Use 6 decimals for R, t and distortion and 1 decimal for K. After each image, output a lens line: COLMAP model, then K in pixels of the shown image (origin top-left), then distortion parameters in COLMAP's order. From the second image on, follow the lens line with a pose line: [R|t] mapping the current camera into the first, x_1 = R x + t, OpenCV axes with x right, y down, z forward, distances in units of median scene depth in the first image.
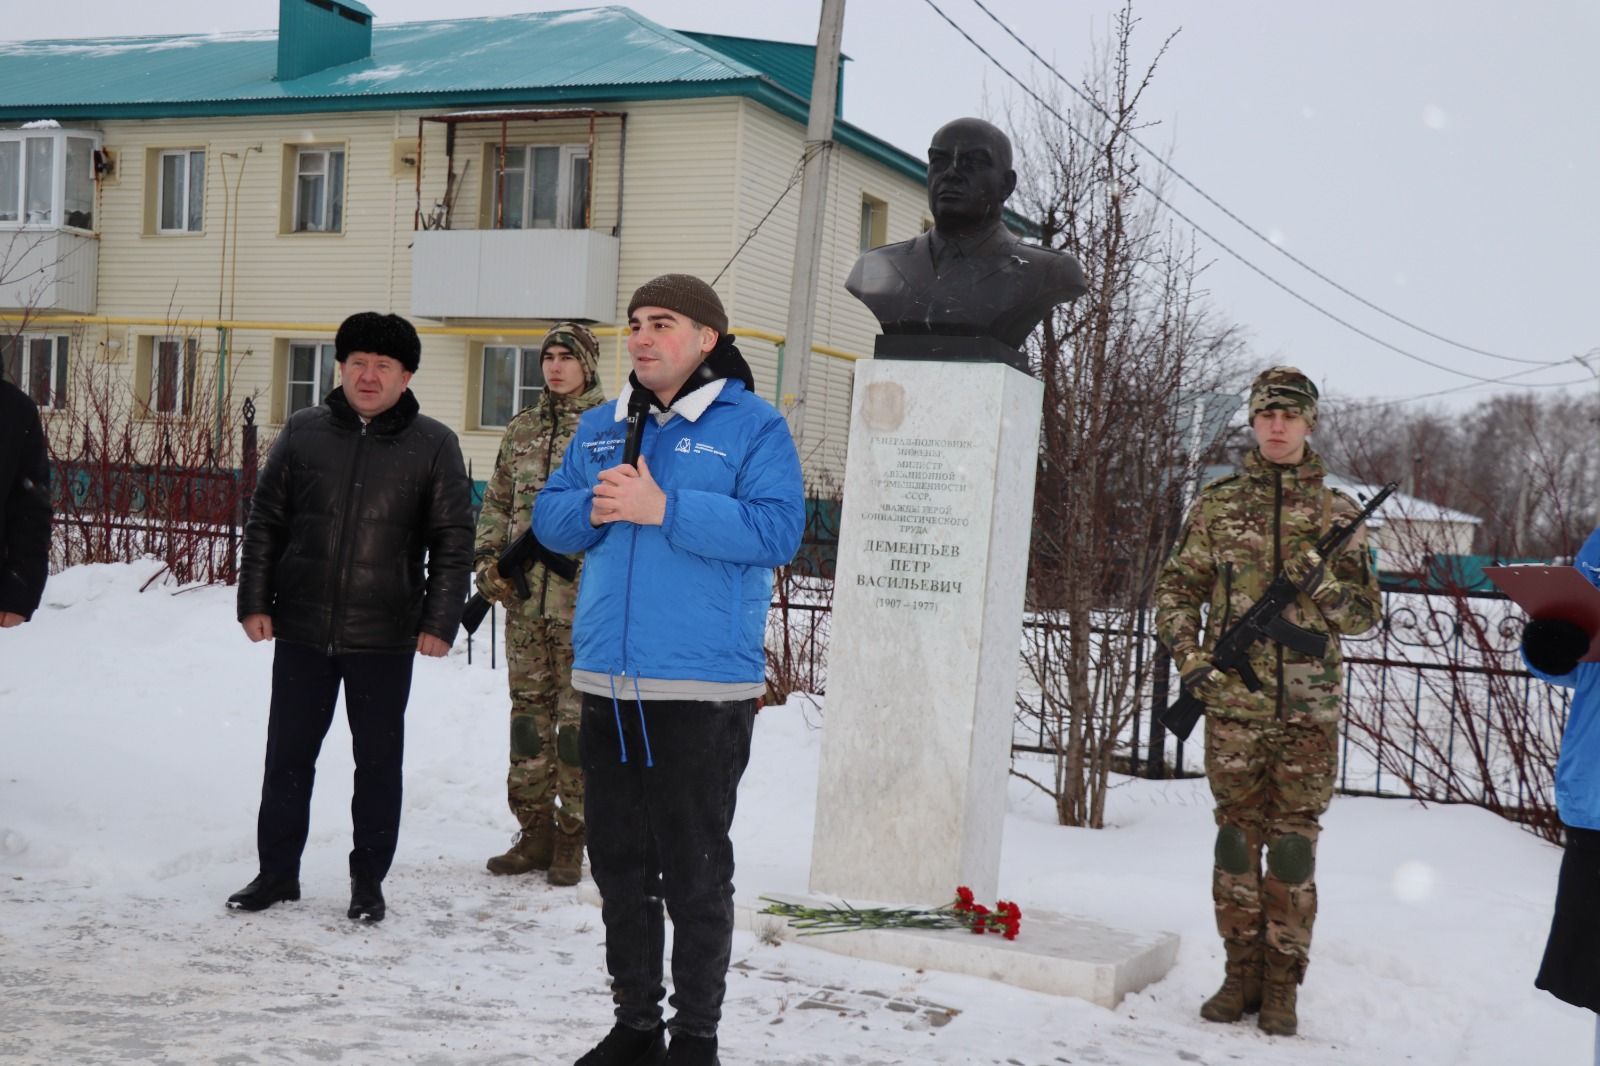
lens RADIAL K [[1983.8, 0, 816.6], [0, 1983.8, 542.3], [0, 0, 1]] dist [-0.046738, 0.407563]
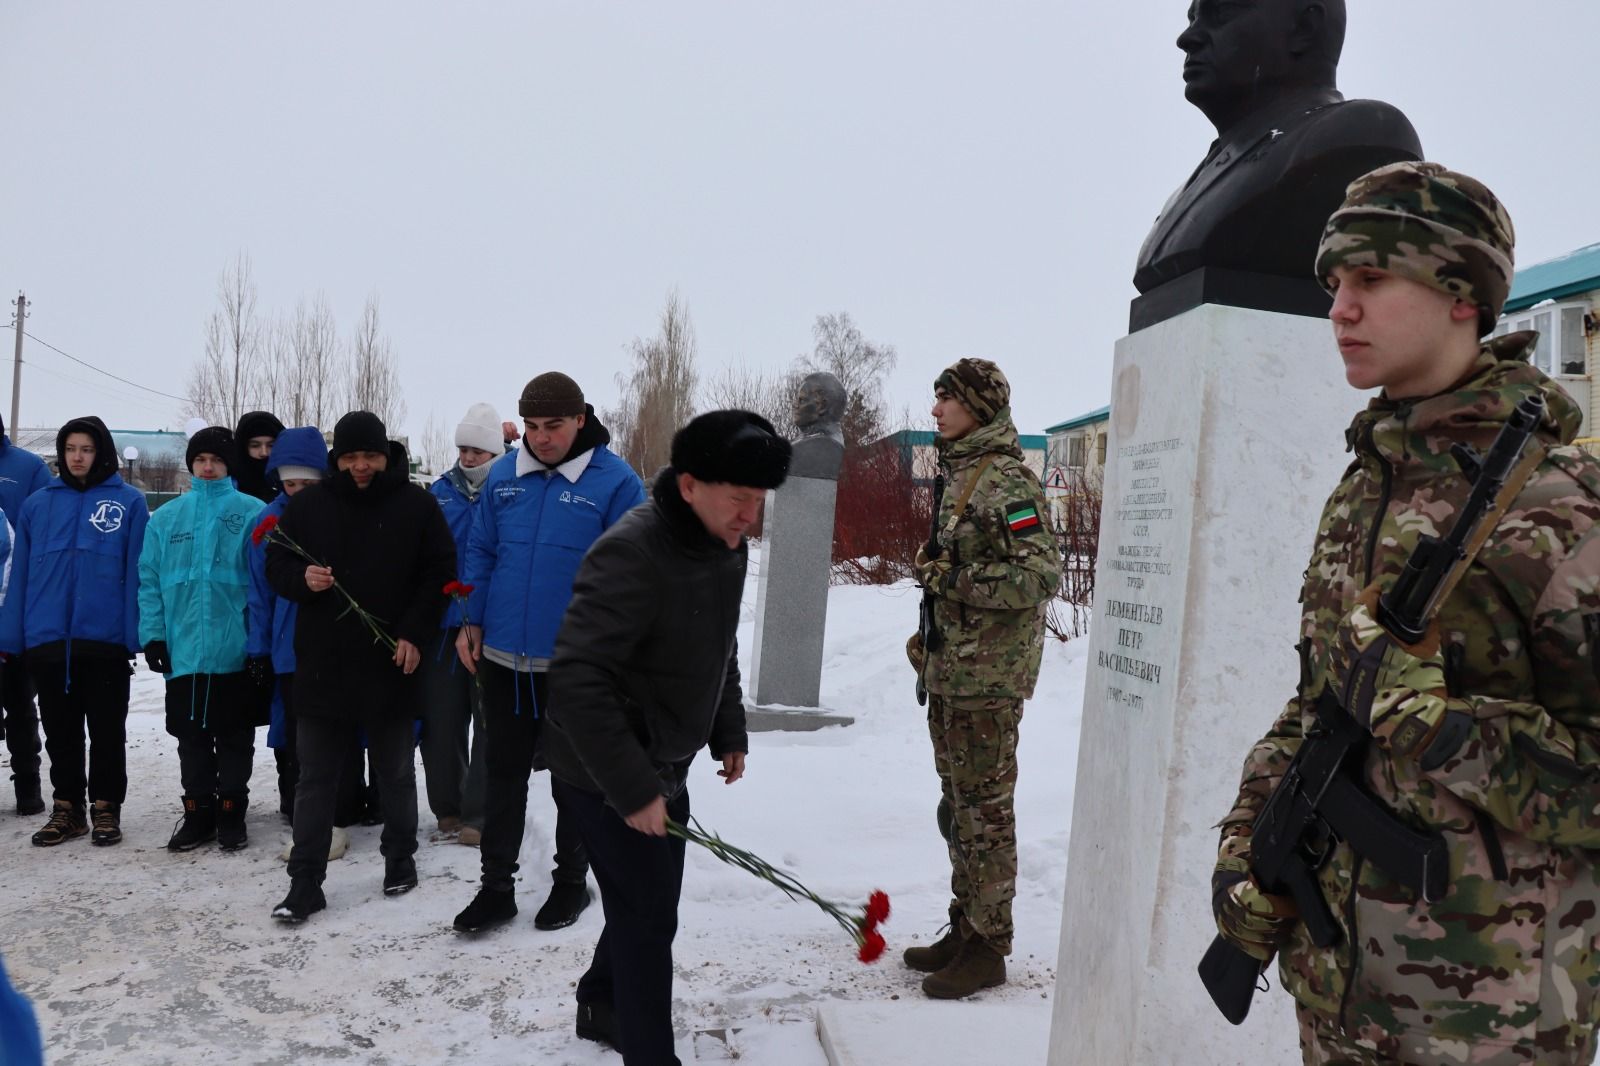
lens RADIAL K [[1301.7, 0, 794.7], [0, 1301.7, 538.3], [0, 0, 1]] dist [-0.177026, 0.140092]
pose [[0.513095, -0.050022, -0.856873, 0.247124], [-0.000450, 0.998285, -0.058547, 0.002608], [0.858332, 0.030426, 0.512192, 0.482097]]
